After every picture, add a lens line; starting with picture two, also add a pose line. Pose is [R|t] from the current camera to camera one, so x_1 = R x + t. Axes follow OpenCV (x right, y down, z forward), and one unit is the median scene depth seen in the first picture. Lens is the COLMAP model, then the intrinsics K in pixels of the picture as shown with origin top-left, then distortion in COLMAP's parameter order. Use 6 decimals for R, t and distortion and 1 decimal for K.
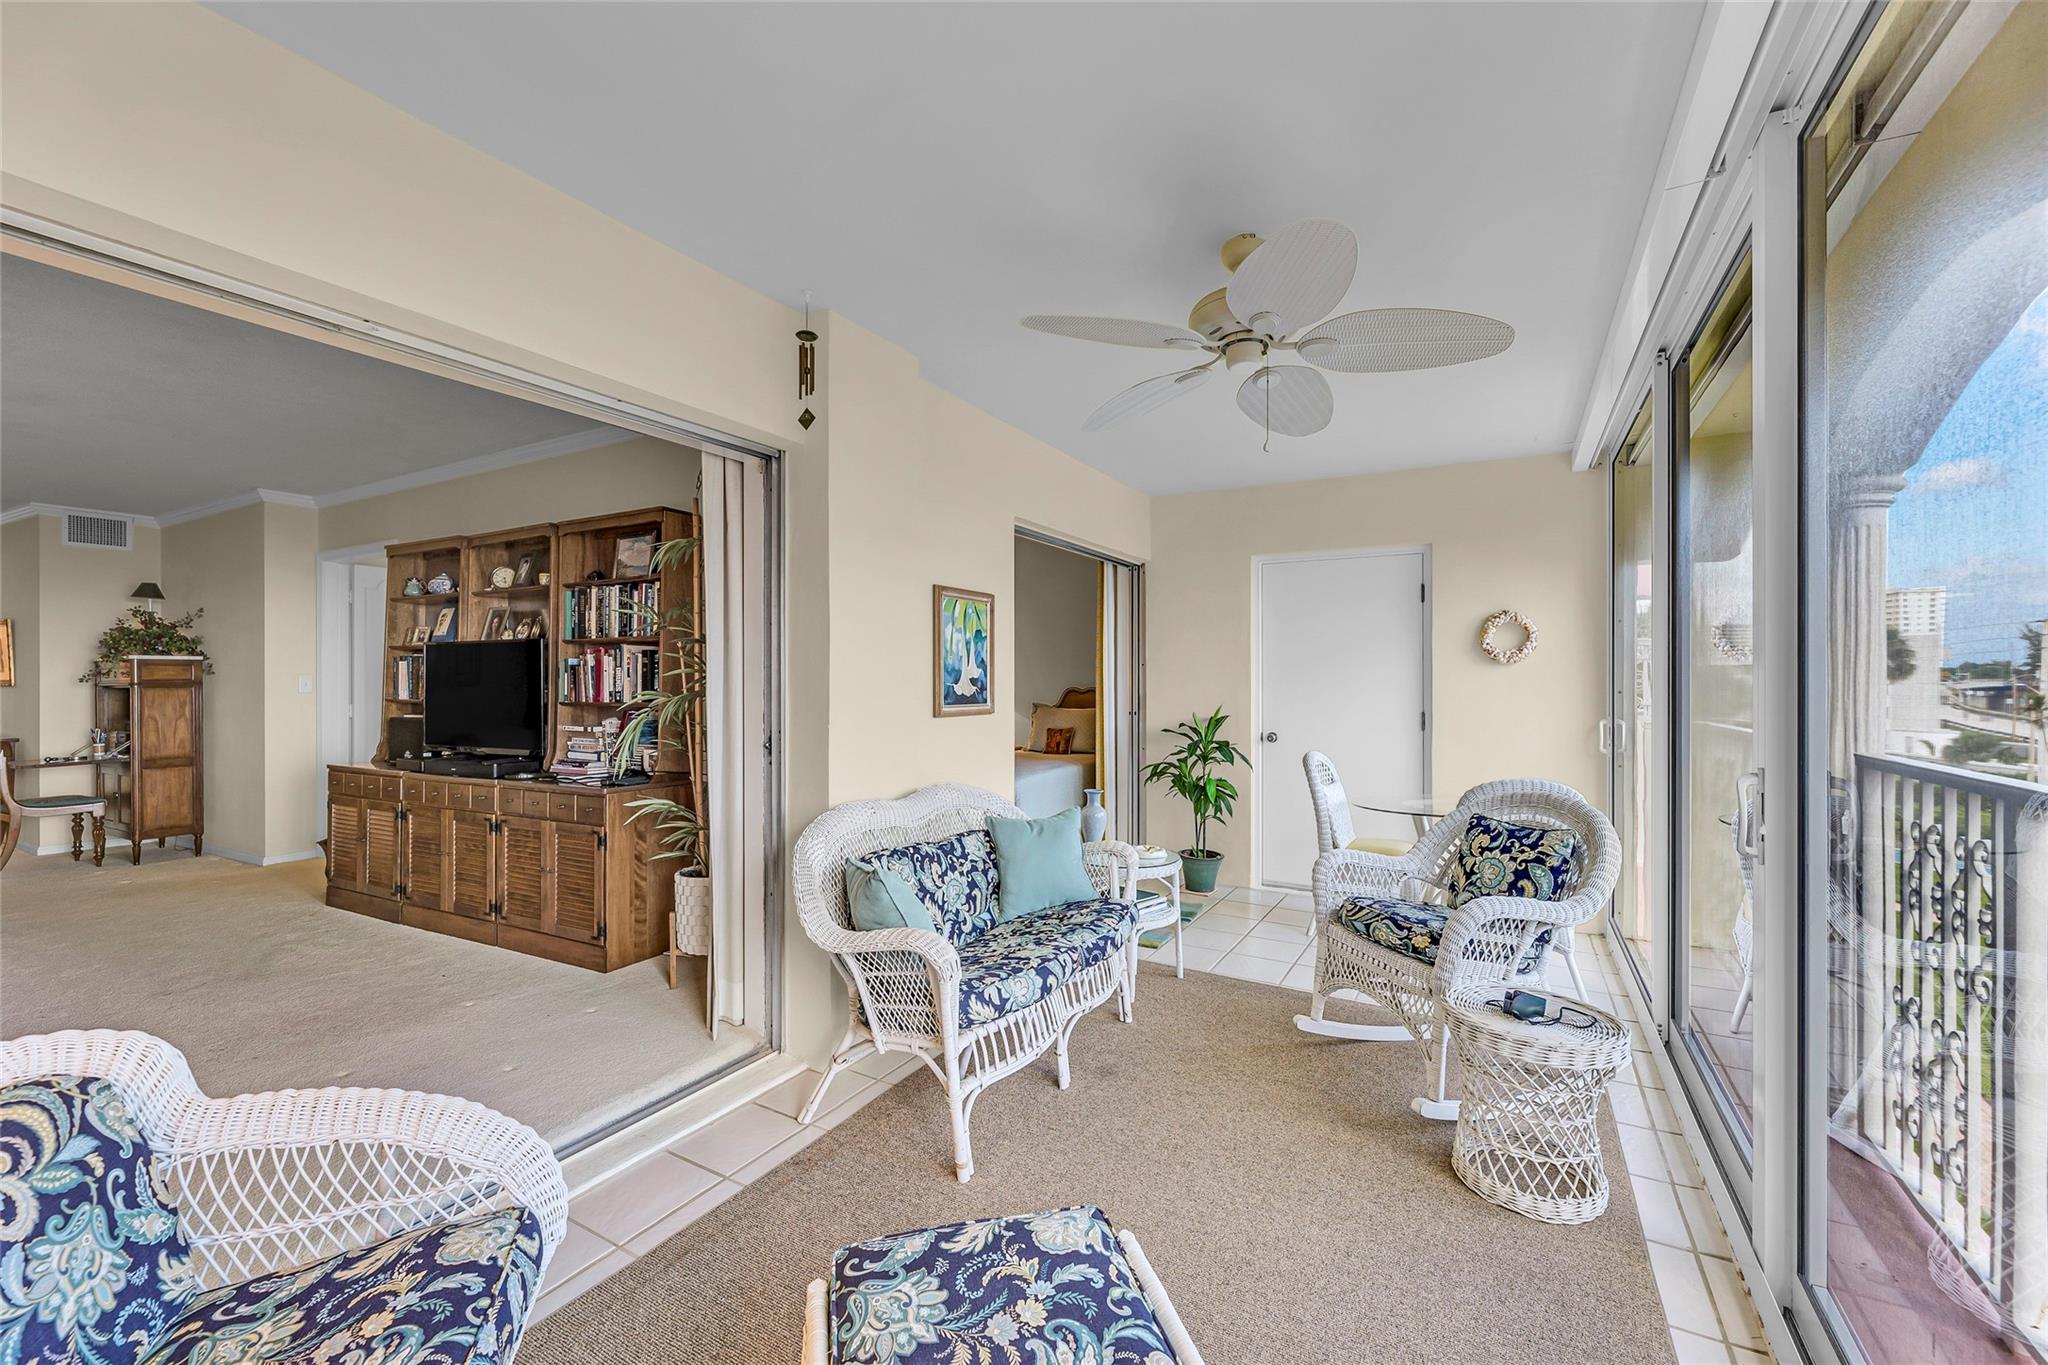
lens RADIAL K [[841.6, 0, 1022.9], [0, 841.6, 683.3], [0, 0, 1]] dist [-0.001413, -0.000012]
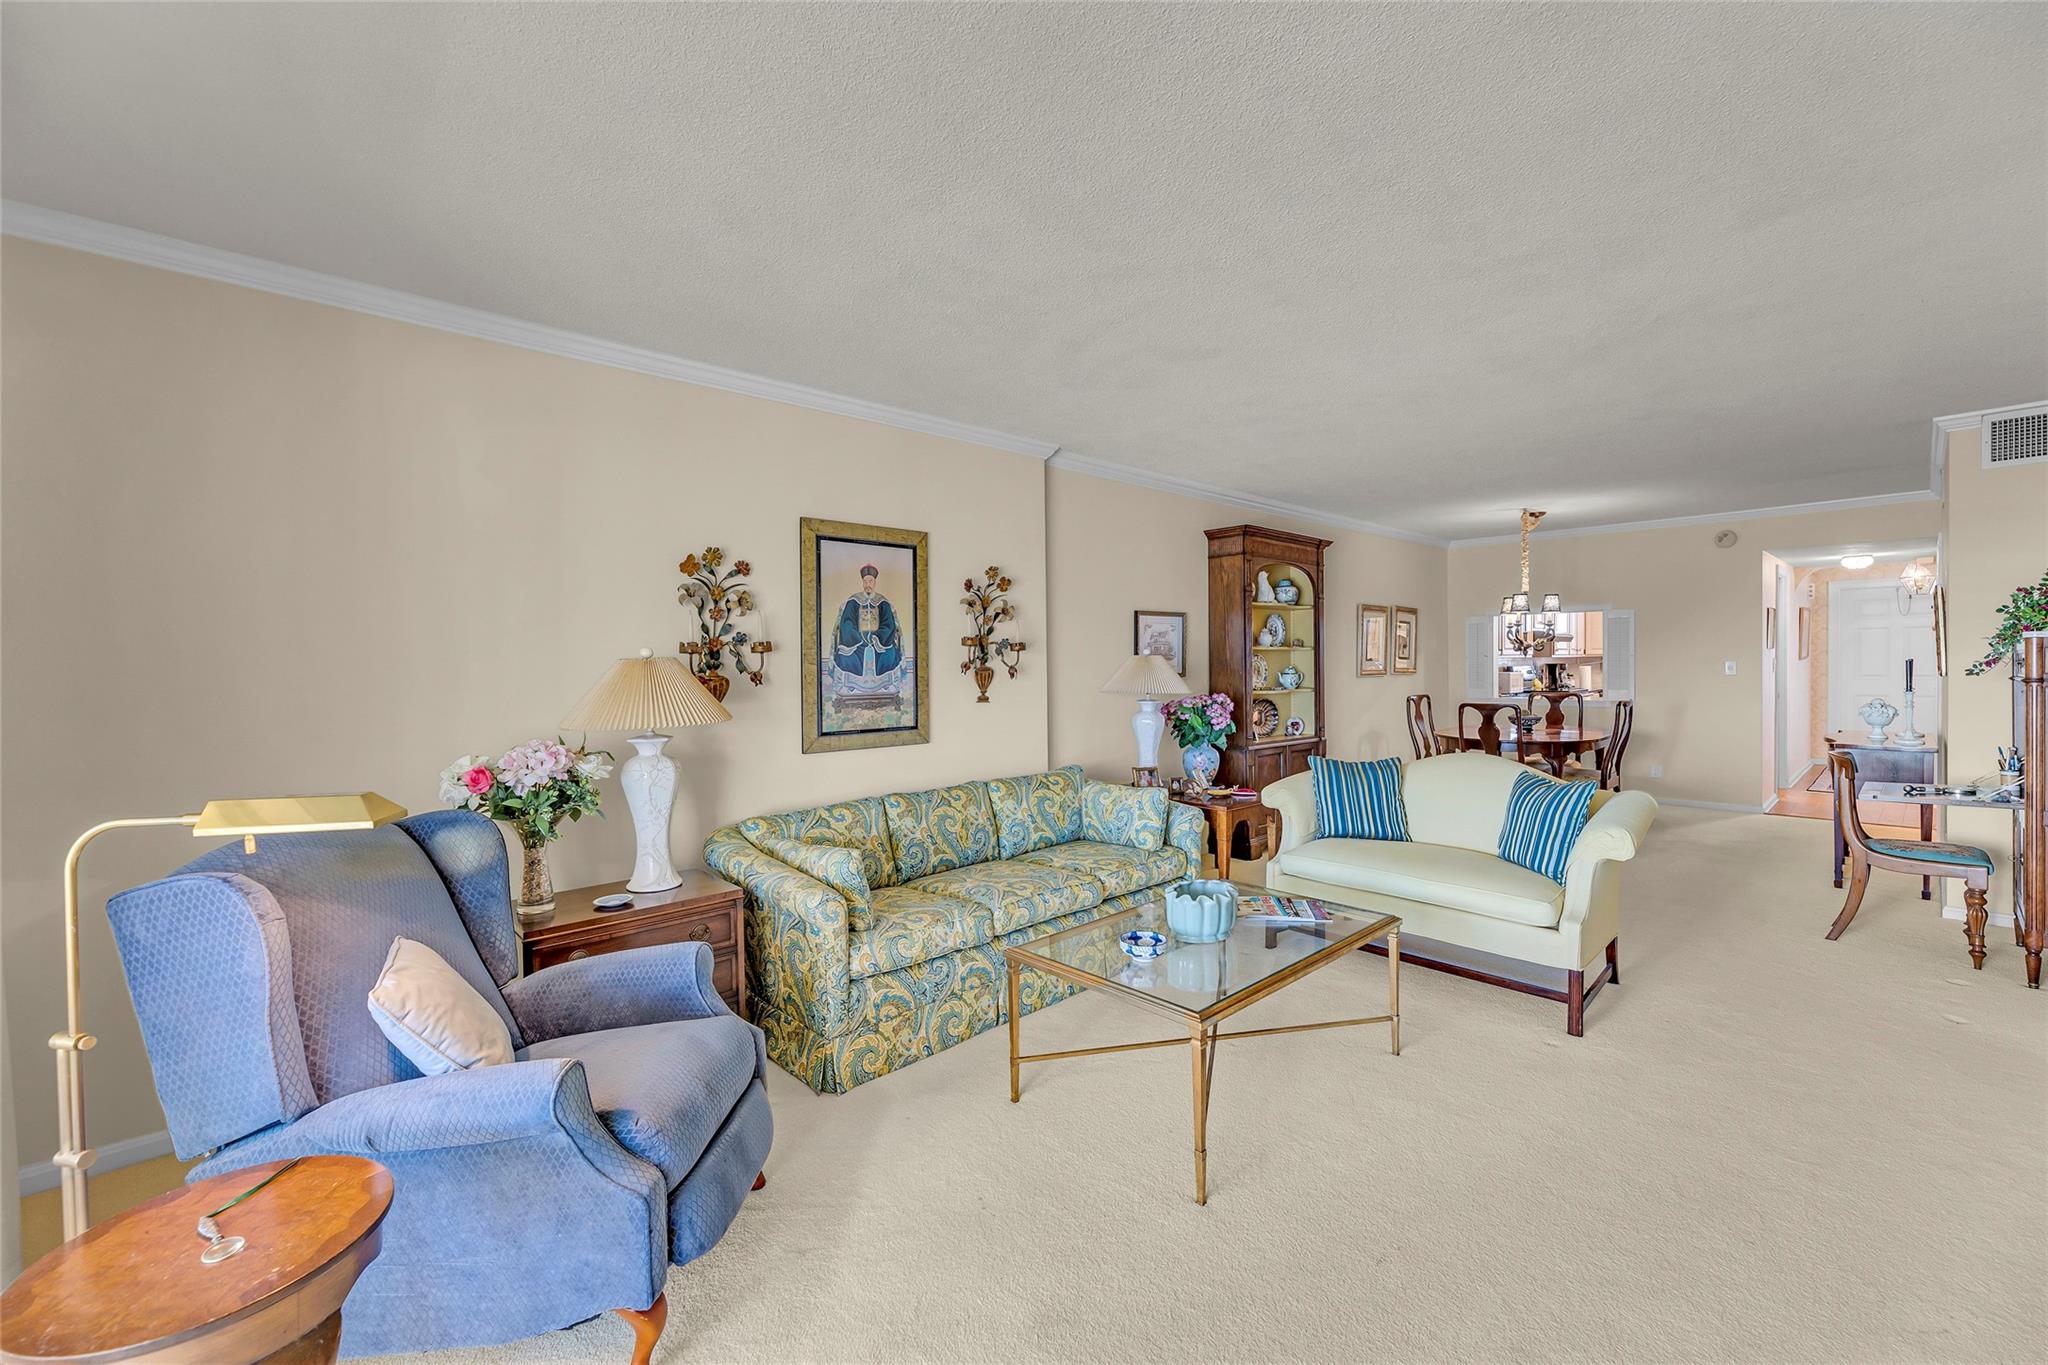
lens RADIAL K [[841.6, 0, 1030.0], [0, 841.6, 674.0], [0, 0, 1]] dist [-0.001413, -0.000012]
pose [[-0.307313, 0.016043, -0.951473, -0.349029], [0.011925, 0.999844, 0.013007, -0.024770], [0.951534, -0.007349, -0.307457, 0.639401]]
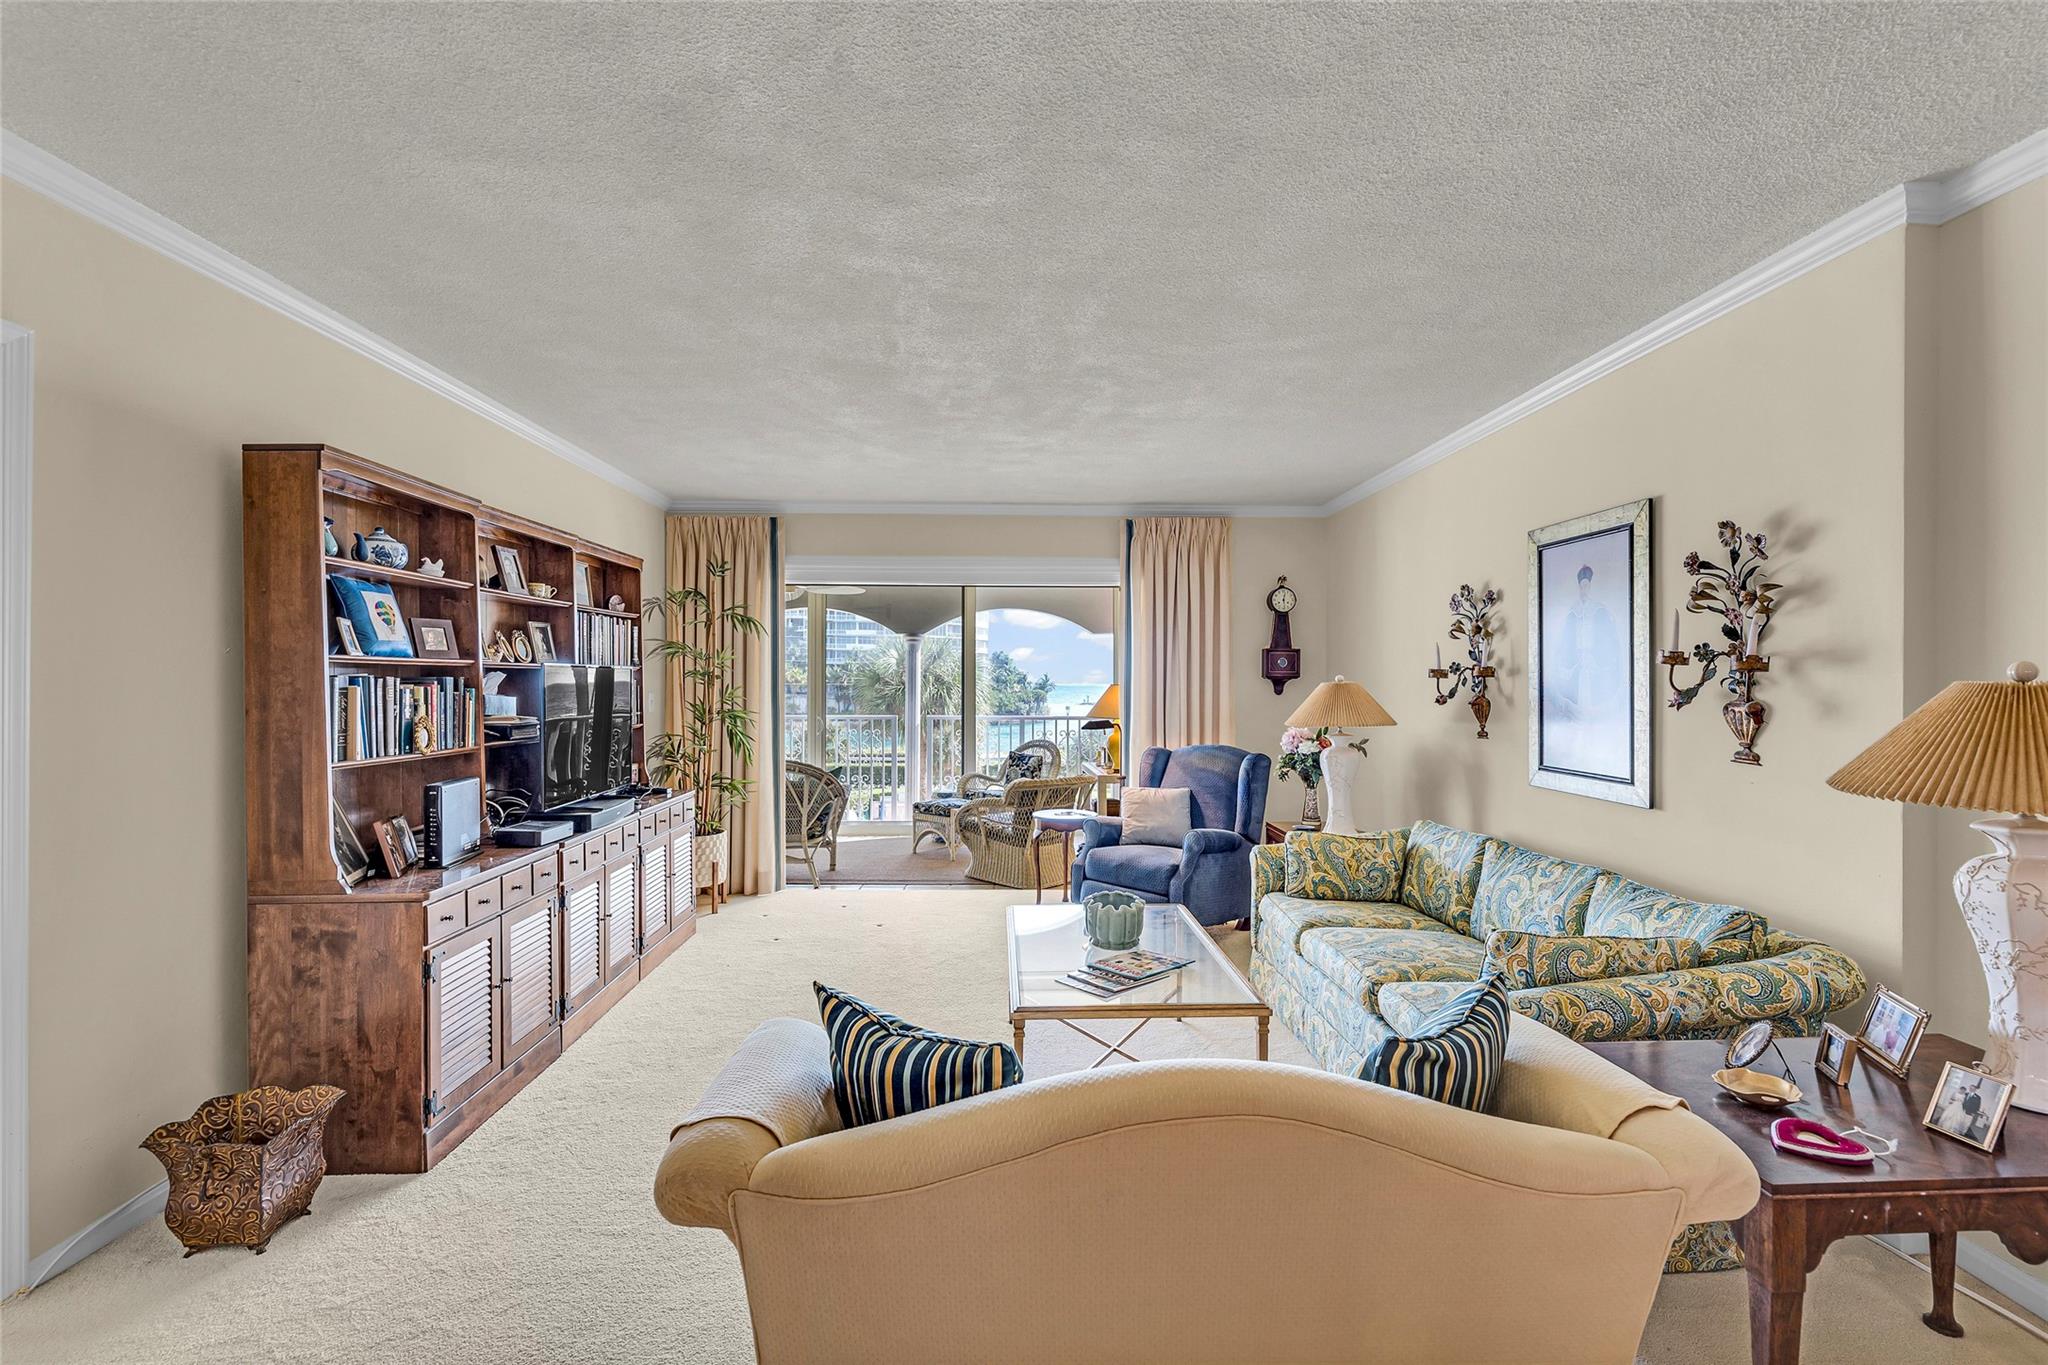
lens RADIAL K [[897.2, 0, 1023.2], [0, 897.2, 680.8], [0, 0, 1]] dist [-0.000279, -0.000455]
pose [[-0.506318, -0.000698, 0.862346, -1.490415], [-0.002920, 0.999995, -0.000905, -0.031271], [-0.862342, -0.002976, -0.506318, 0.974008]]
